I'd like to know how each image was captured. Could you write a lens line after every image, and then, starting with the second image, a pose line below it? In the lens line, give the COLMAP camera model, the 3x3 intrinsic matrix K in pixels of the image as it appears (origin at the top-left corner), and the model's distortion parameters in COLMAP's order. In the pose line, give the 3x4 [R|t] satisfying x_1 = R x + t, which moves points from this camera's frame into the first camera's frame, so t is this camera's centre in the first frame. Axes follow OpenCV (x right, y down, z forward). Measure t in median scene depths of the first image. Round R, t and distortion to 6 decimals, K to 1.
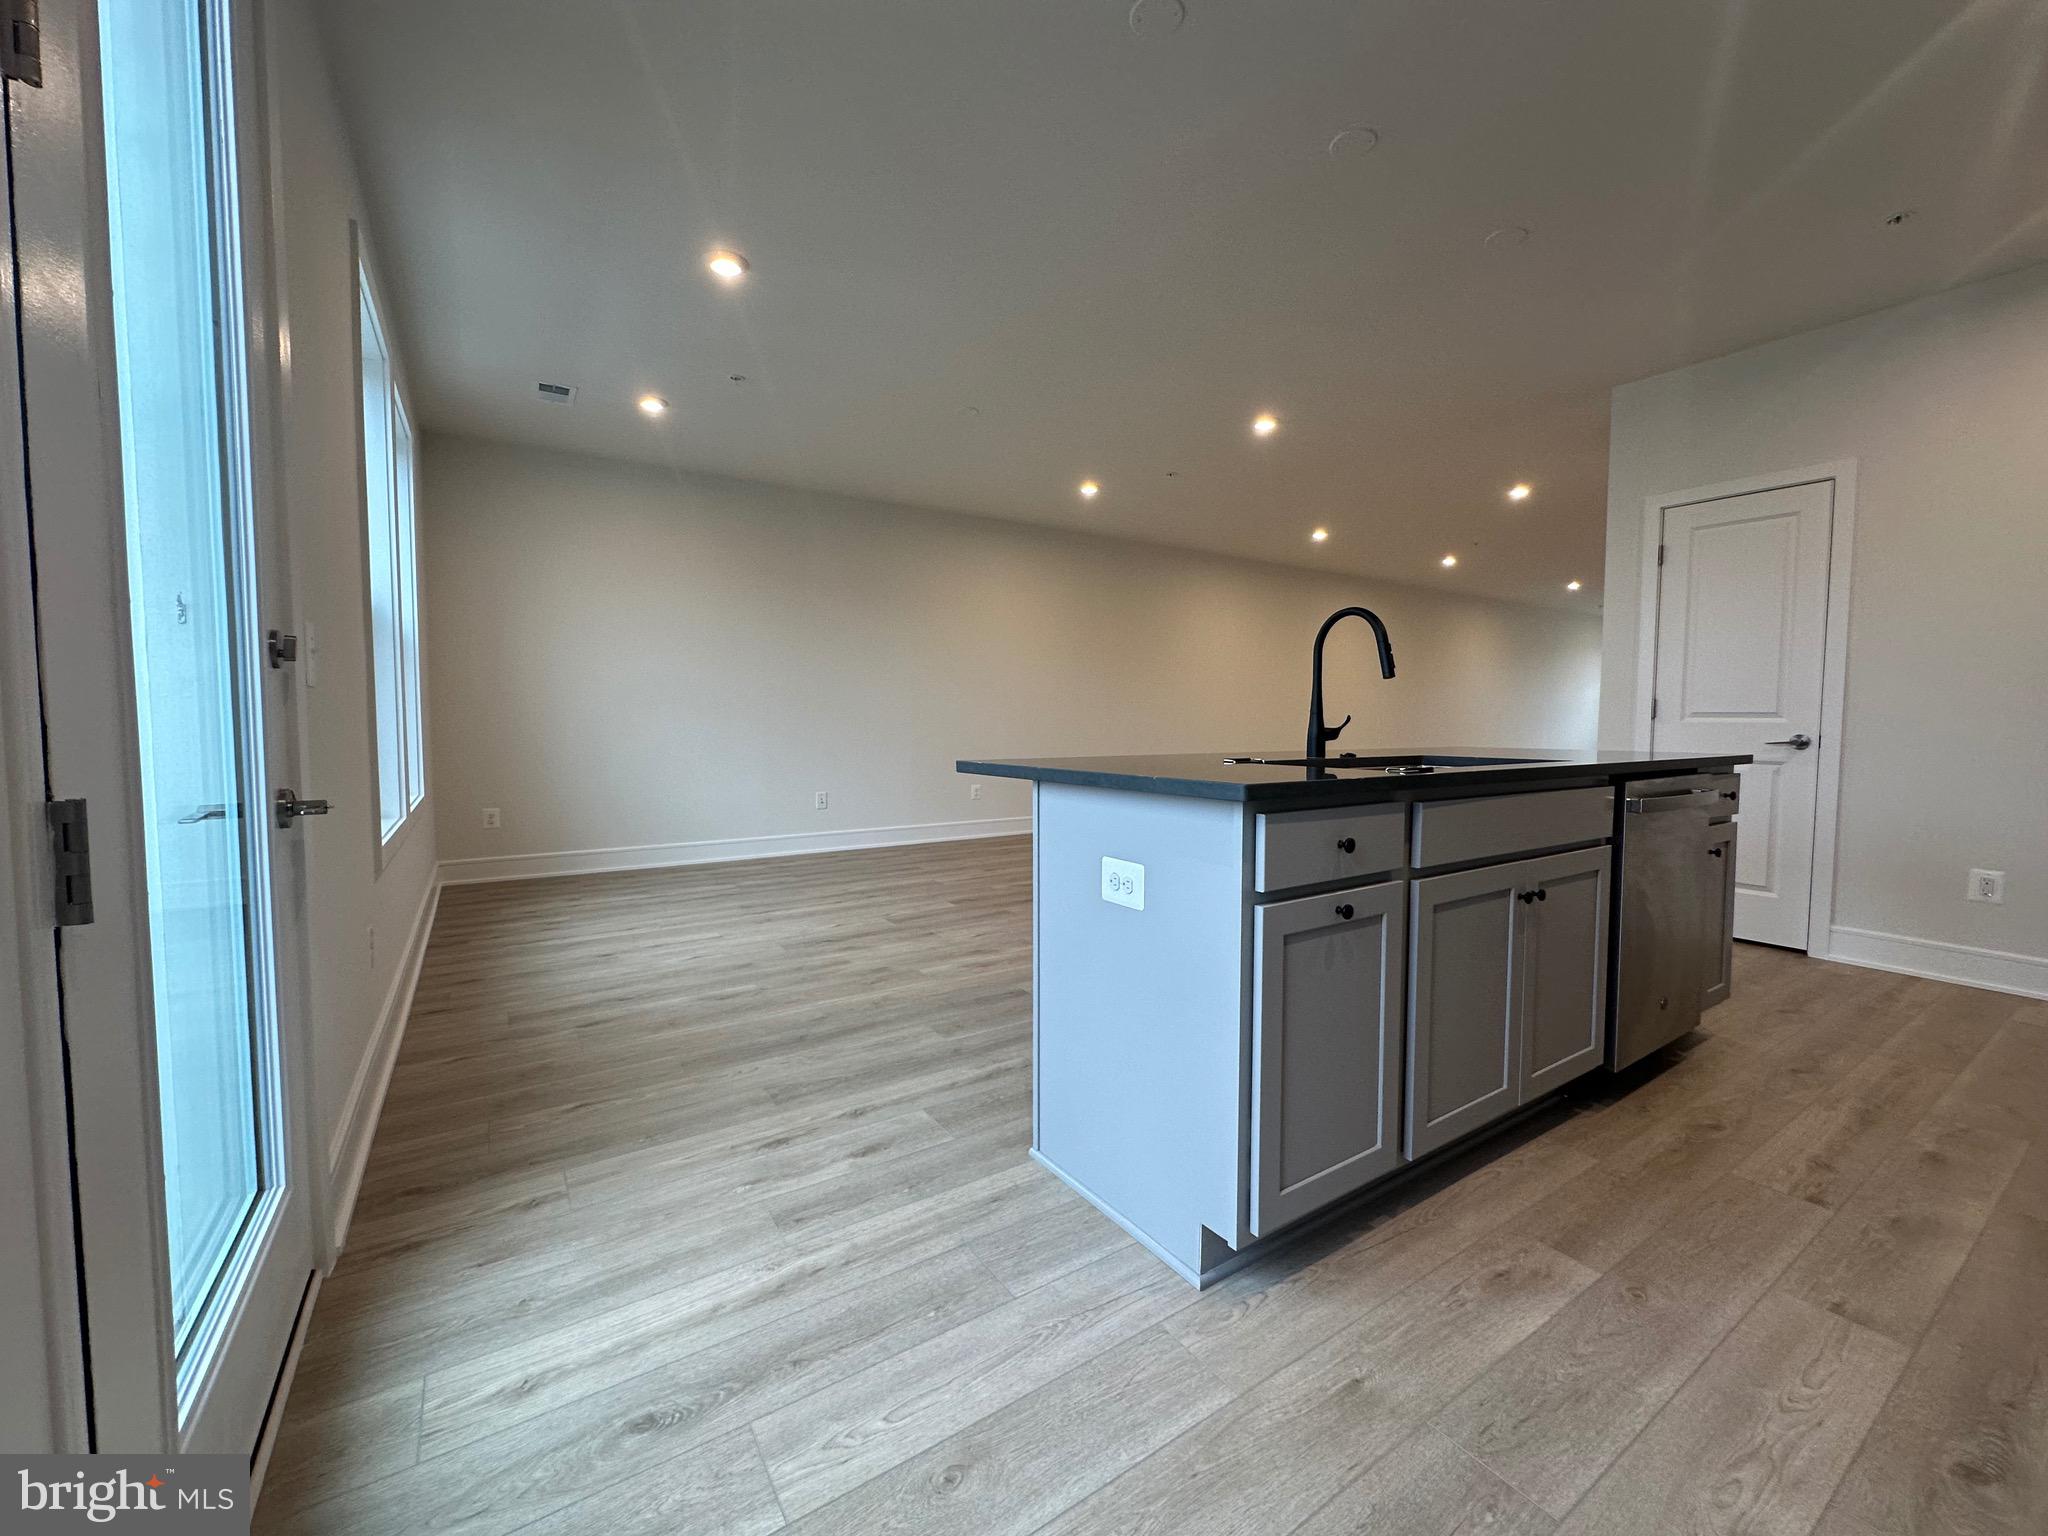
lens RADIAL K [[817.9, 0, 1026.4], [0, 817.9, 767.3], [0, 0, 1]] dist [-0.003369, 0.000845]
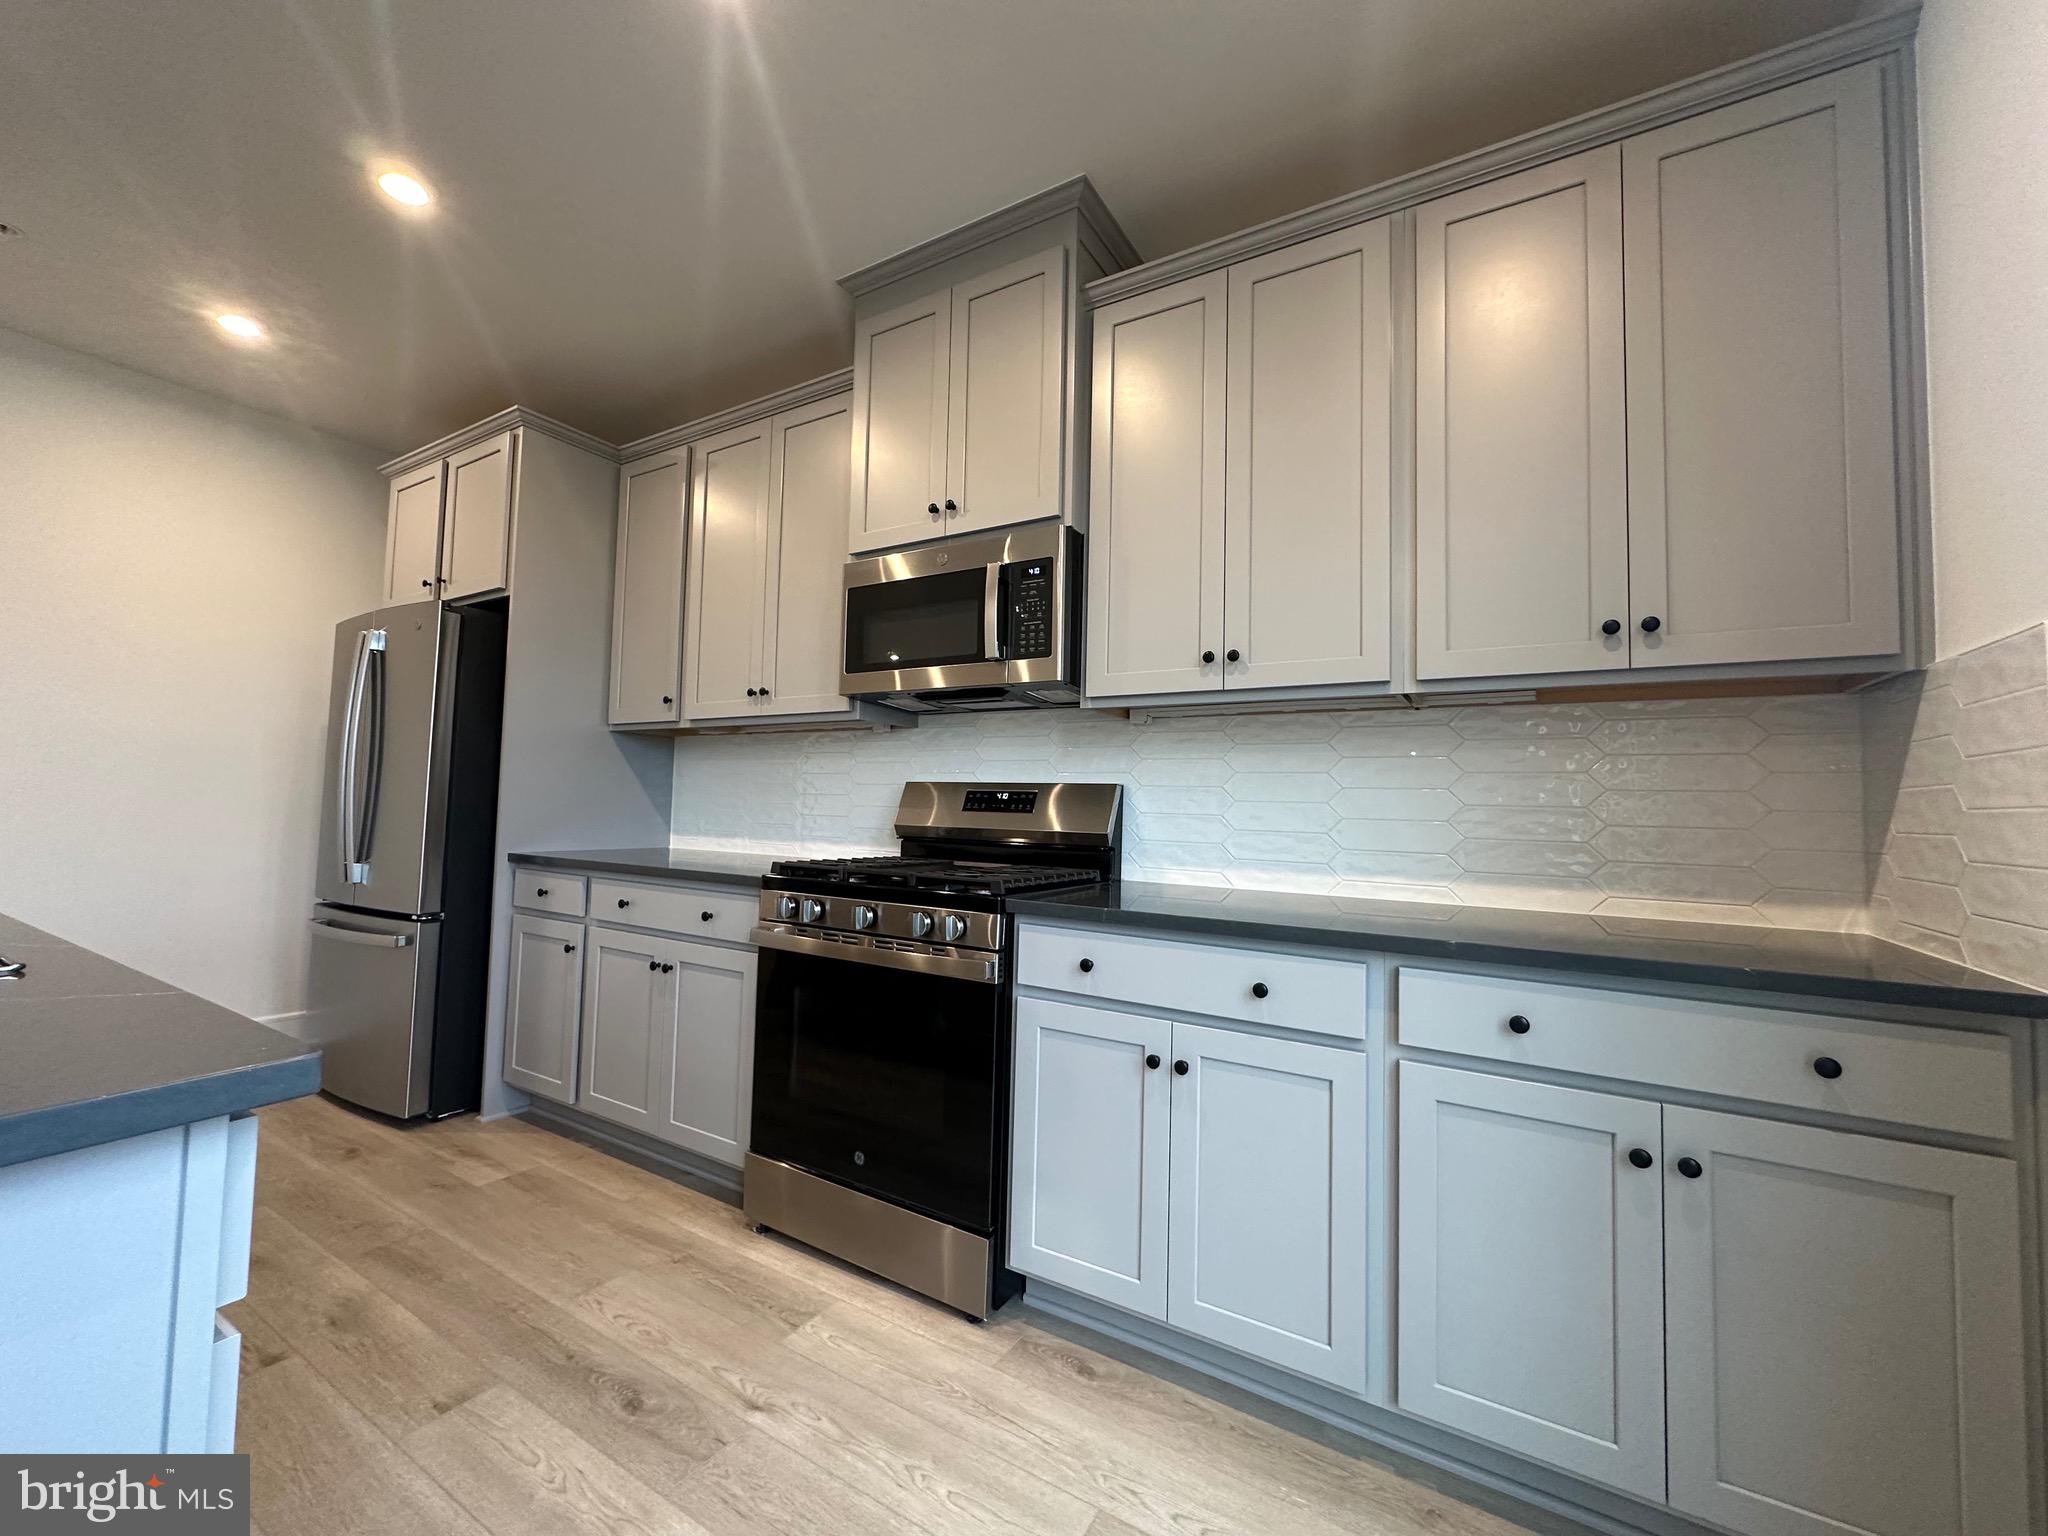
lens RADIAL K [[817.9, 0, 1020.6], [0, 817.9, 765.9], [0, 0, 1]] dist [-0.003369, 0.000845]
pose [[-0.428936, 0.031729, 0.902777, -0.263422], [0.019873, 0.999473, -0.025686, -0.104008], [-0.903116, 0.006923, -0.429341, 0.701065]]
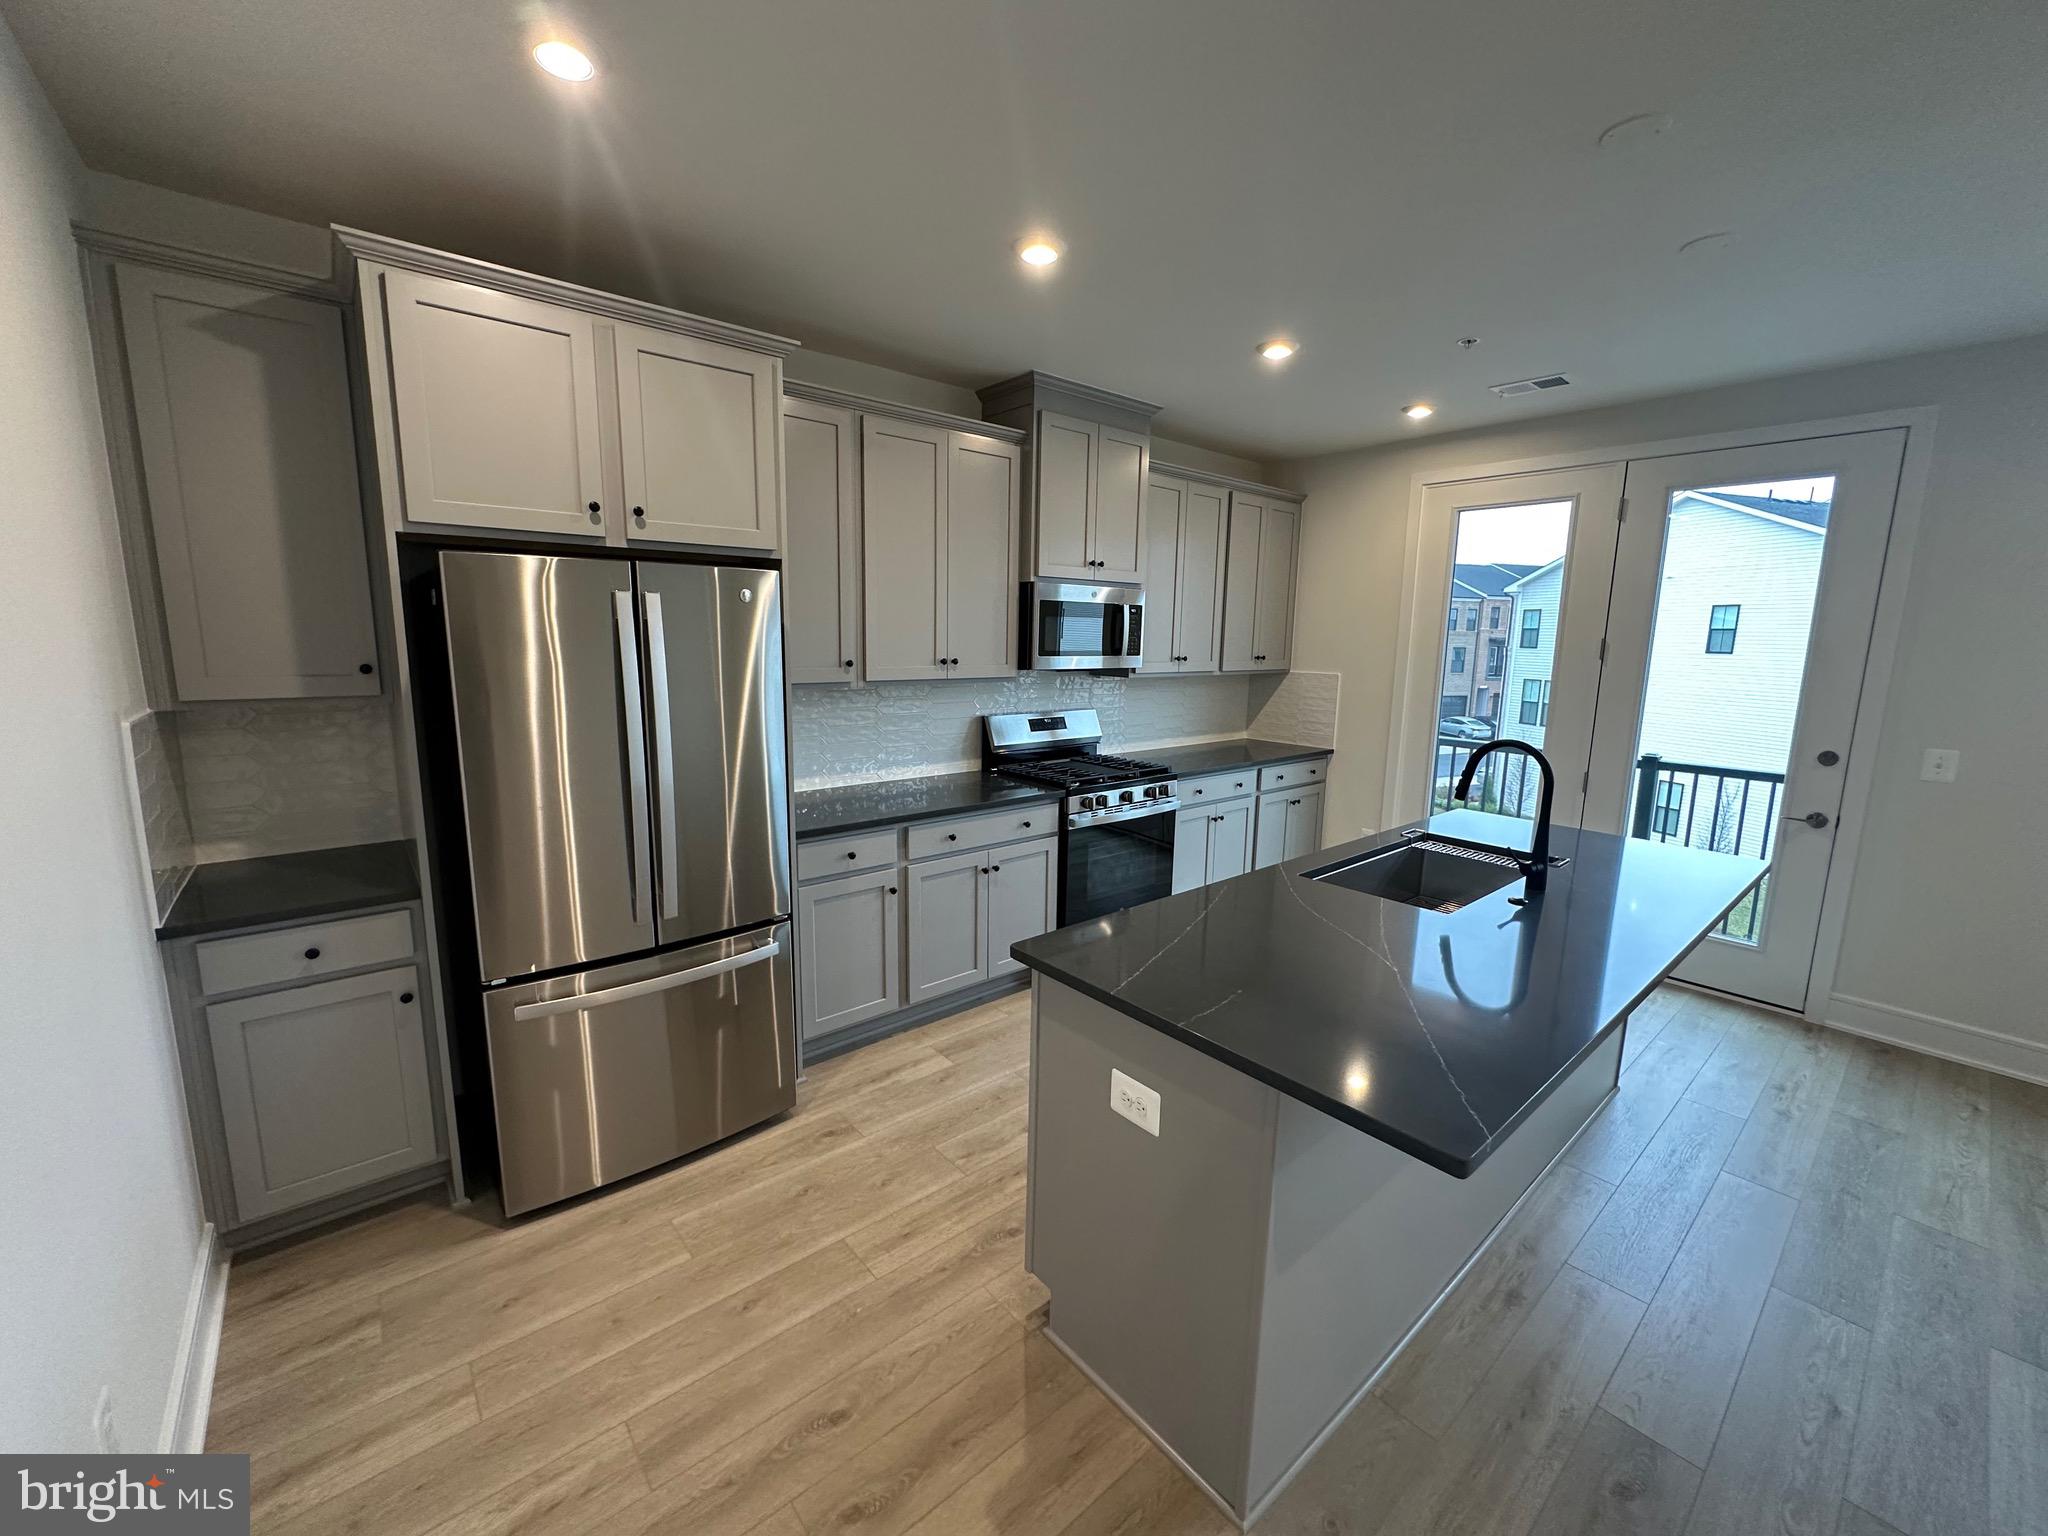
lens RADIAL K [[817.9, 0, 1027.8], [0, 817.9, 764.9], [0, 0, 1]] dist [-0.003369, 0.000845]
pose [[-0.991615, -0.003647, -0.129176, 1.539825], [-0.031500, 0.976272, 0.214246, -0.511834], [0.125330, 0.216518, -0.968201, 2.658516]]
